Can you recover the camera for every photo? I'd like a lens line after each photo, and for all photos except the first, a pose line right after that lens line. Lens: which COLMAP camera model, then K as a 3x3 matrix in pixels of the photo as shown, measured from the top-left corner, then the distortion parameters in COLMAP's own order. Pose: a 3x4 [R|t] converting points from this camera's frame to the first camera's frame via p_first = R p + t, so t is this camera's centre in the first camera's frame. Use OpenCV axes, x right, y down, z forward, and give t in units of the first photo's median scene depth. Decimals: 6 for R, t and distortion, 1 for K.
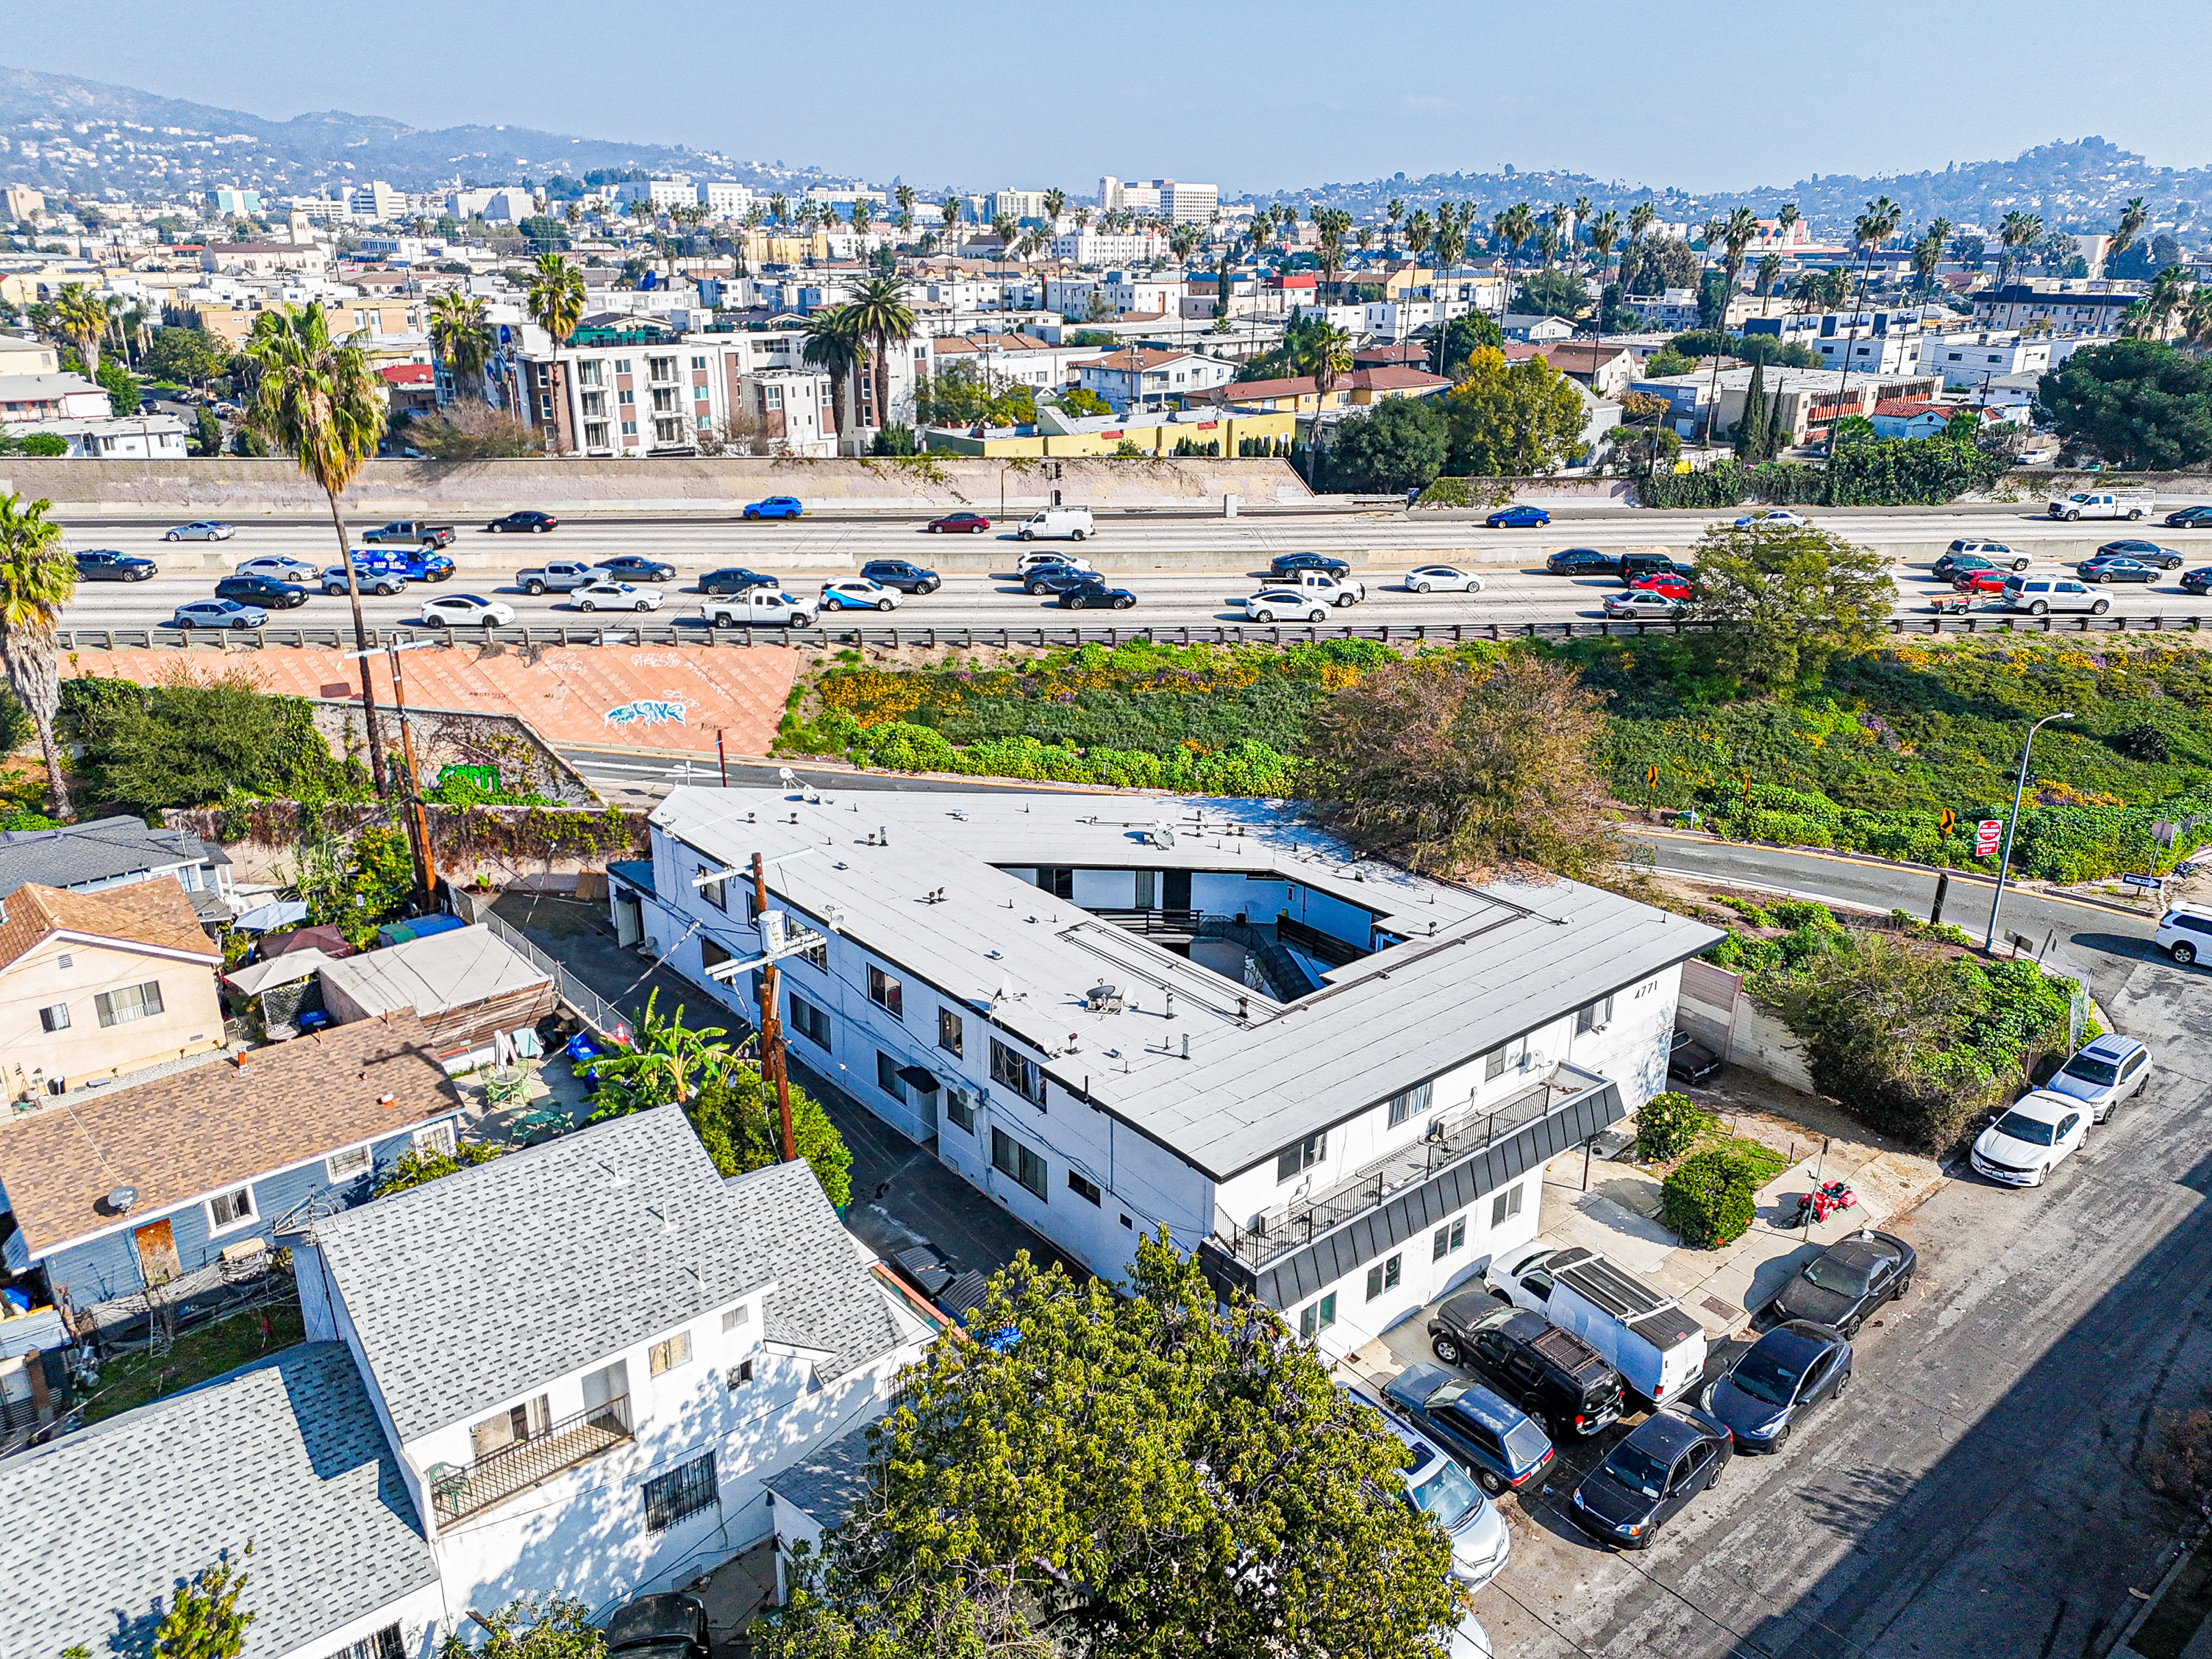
lens RADIAL K [[1613.5, 0, 1106.0], [0, 1613.5, 829.5], [0, 0, 1]] dist [0.075282, -0.073865]
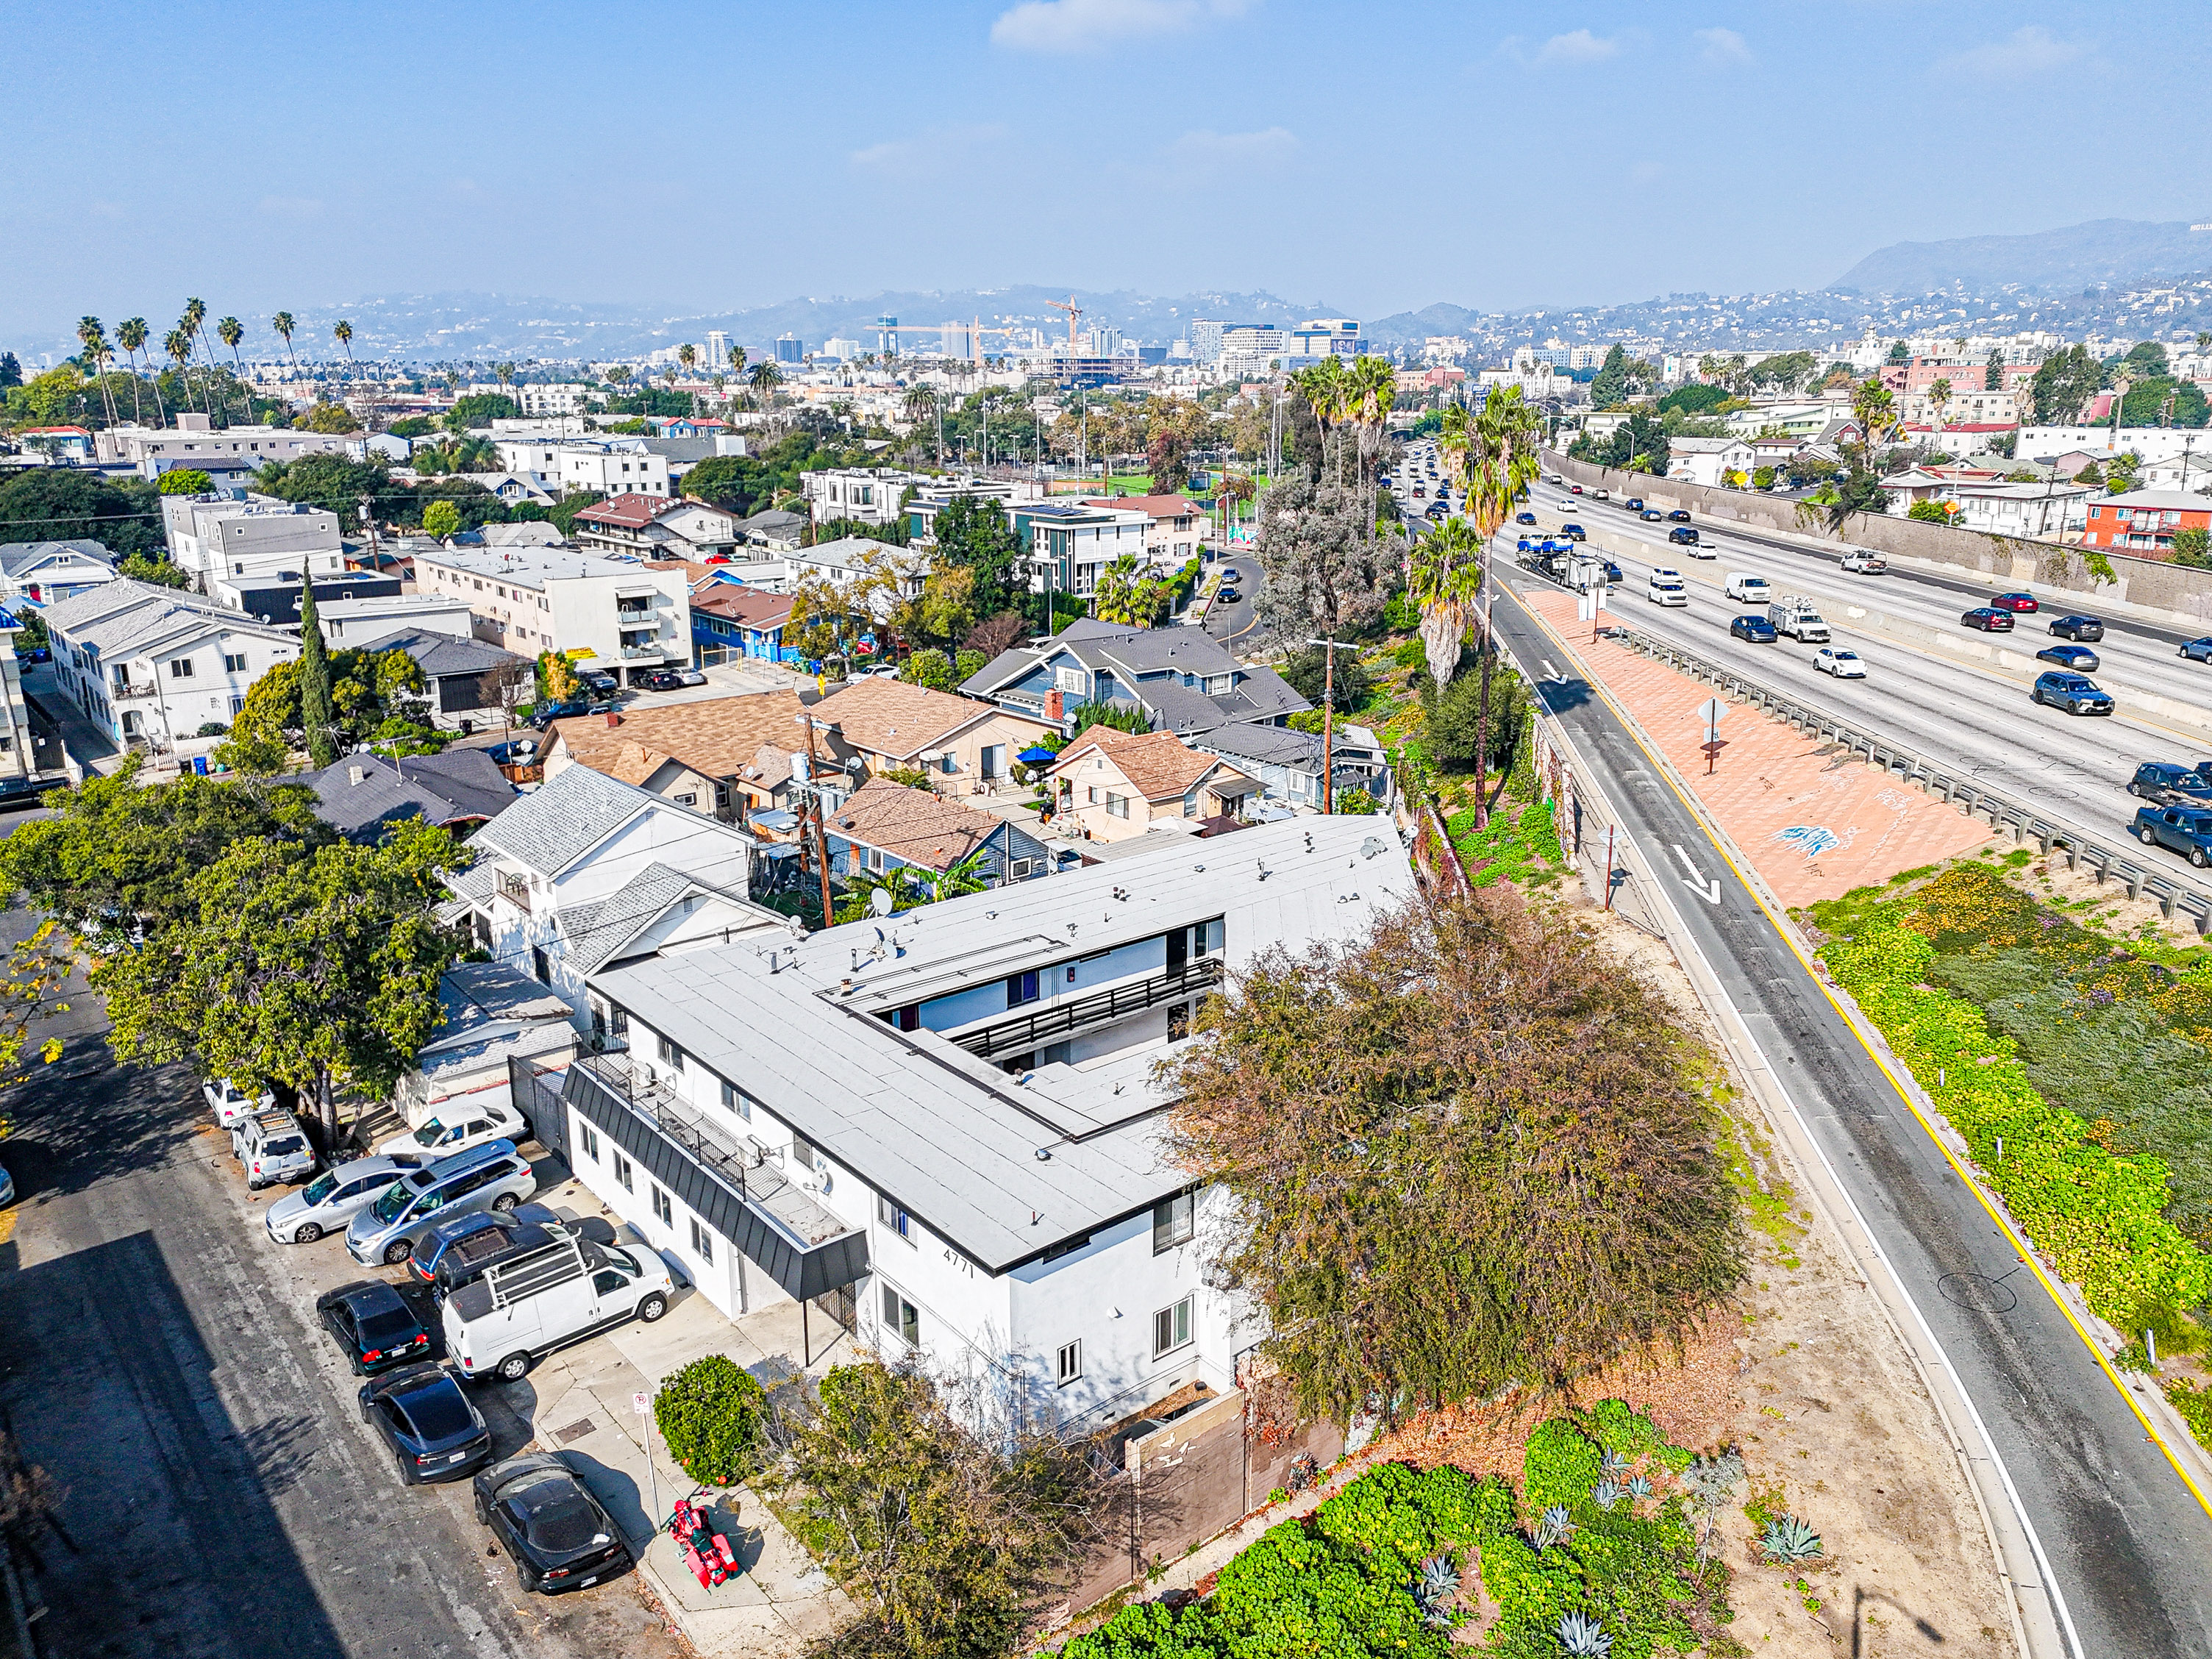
lens RADIAL K [[1613.5, 0, 1106.0], [0, 1613.5, 829.5], [0, 0, 1]] dist [0.075282, -0.073865]
pose [[-0.019324, 0.266337, -0.963686, 0.619910], [-0.343824, 0.903311, 0.256545, -0.182301], [0.938835, 0.336296, 0.074118, 0.591015]]
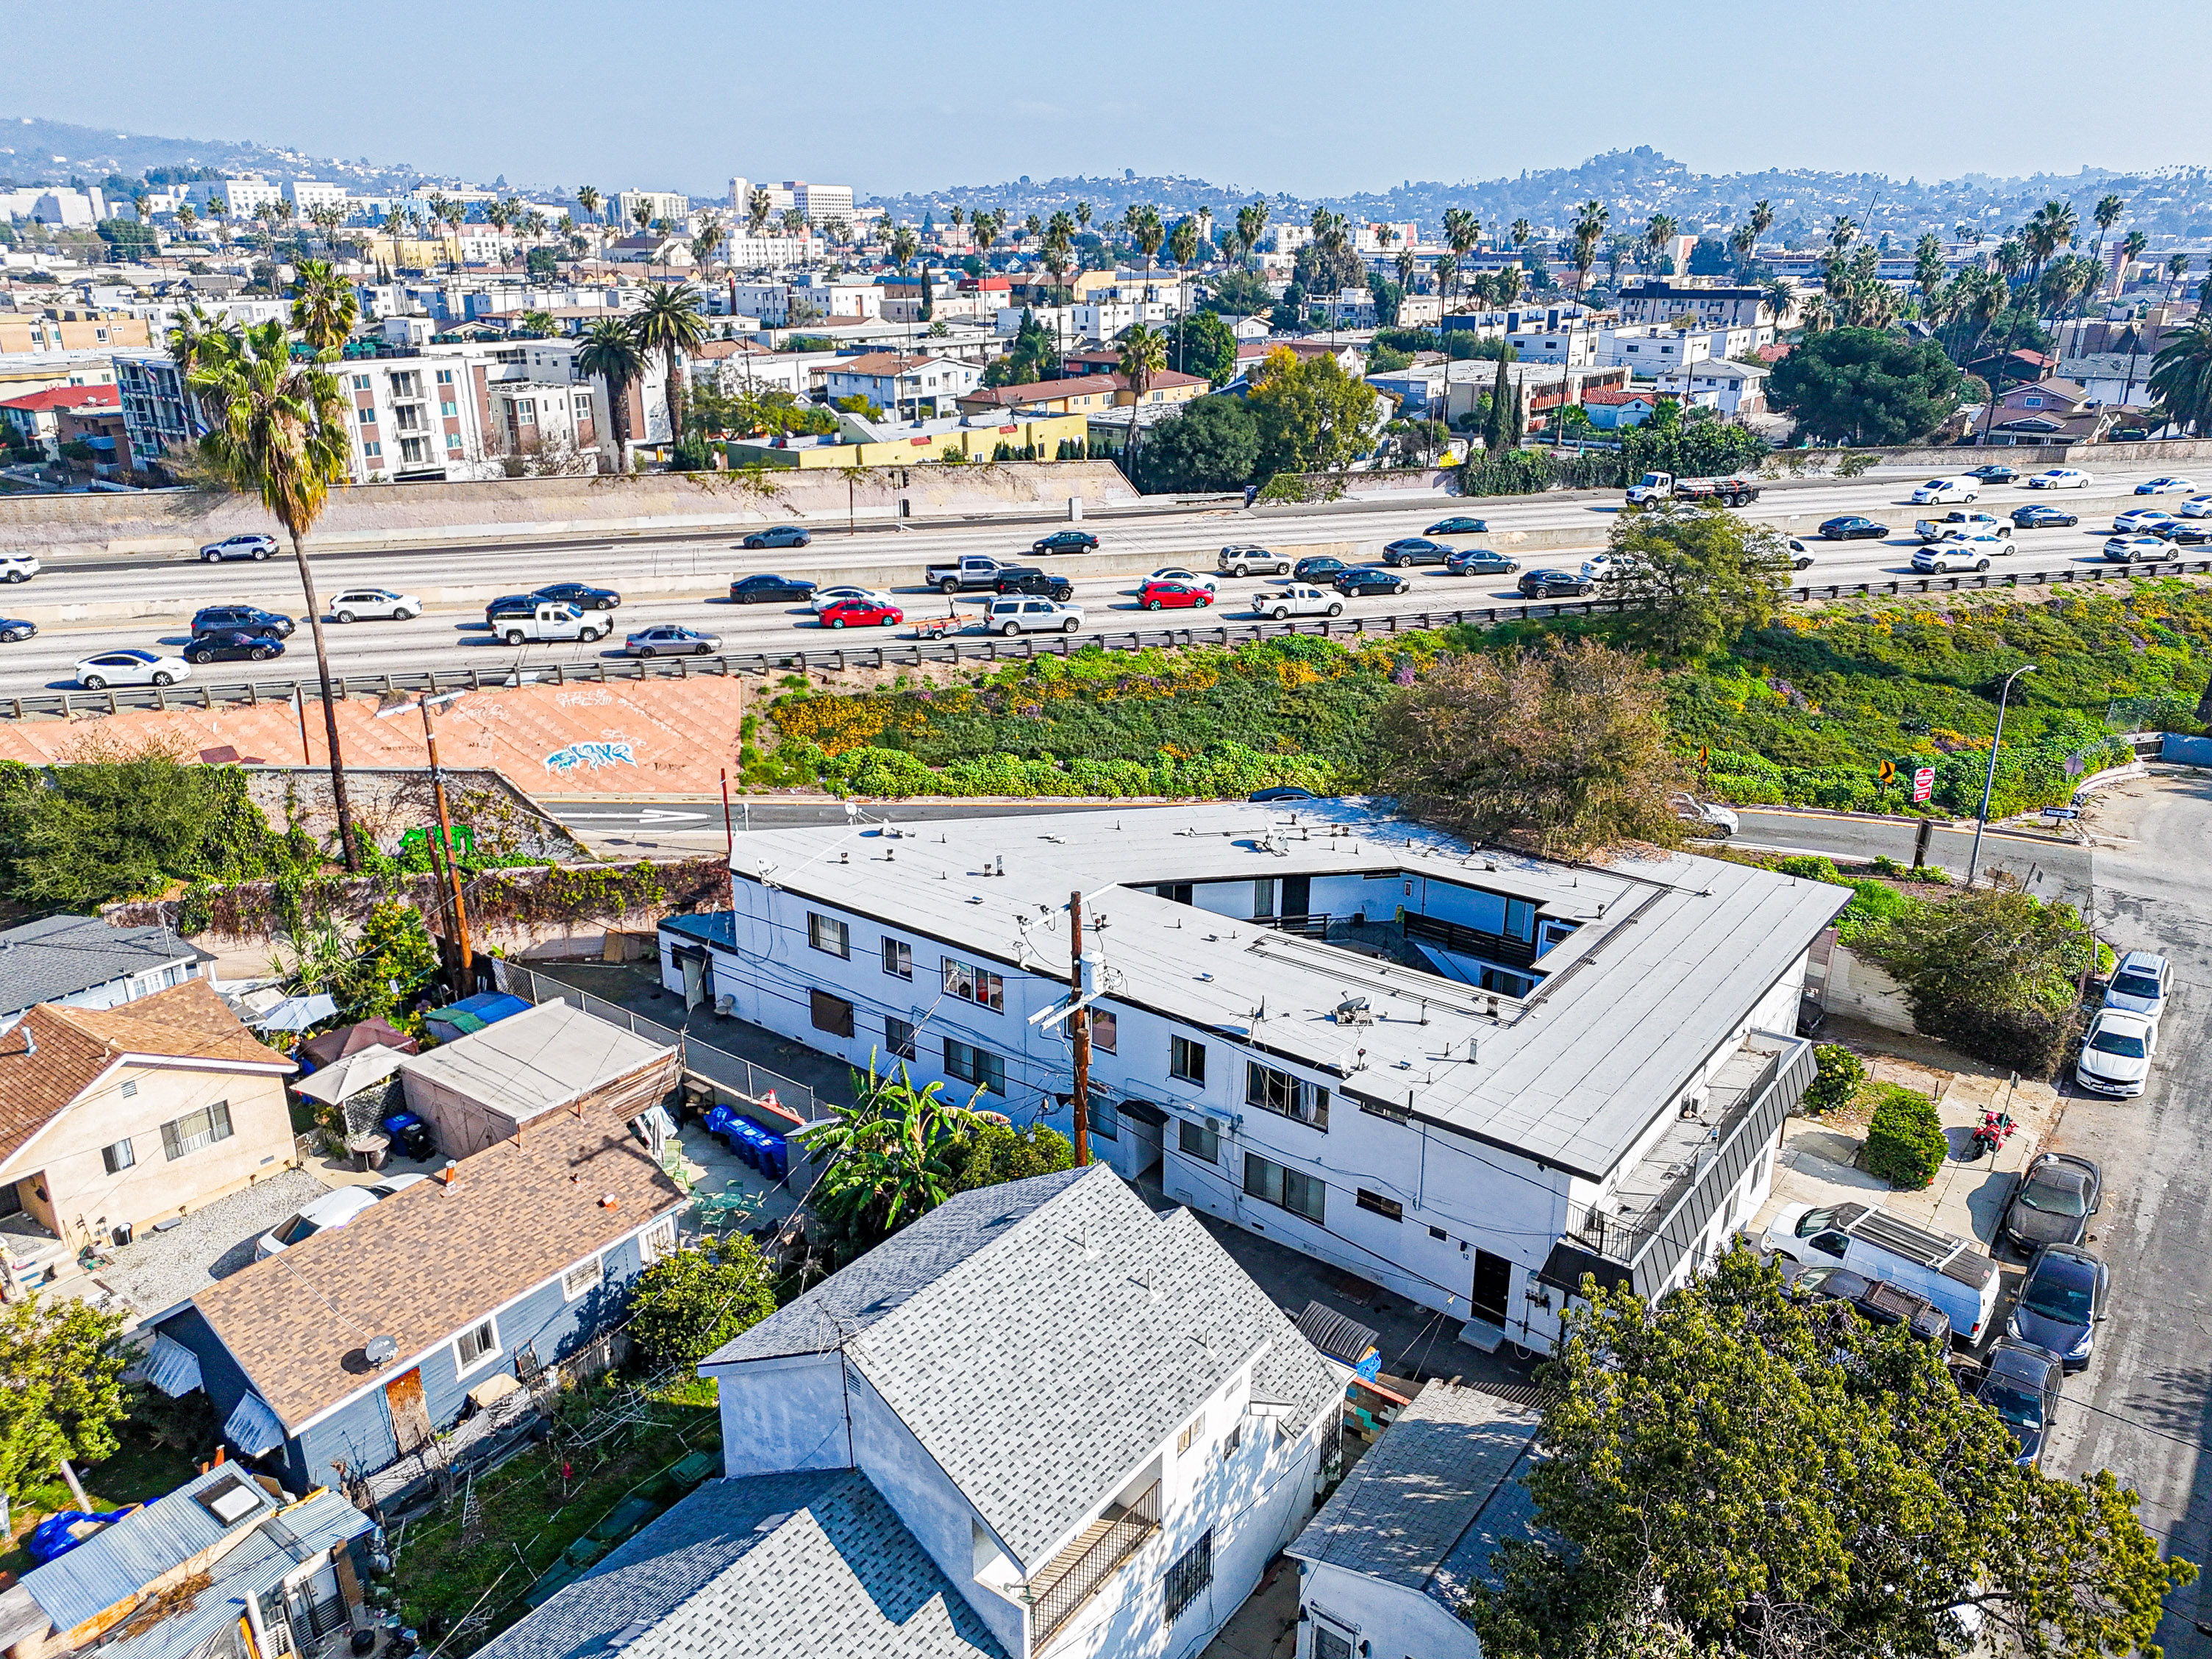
lens RADIAL K [[1613.5, 0, 1106.0], [0, 1613.5, 829.5], [0, 0, 1]] dist [0.075282, -0.073865]
pose [[0.976731, -0.078525, 0.199574, -0.191875], [0.078802, 0.996869, 0.006568, -0.013513], [-0.199465, 0.009312, 0.979861, 0.035363]]
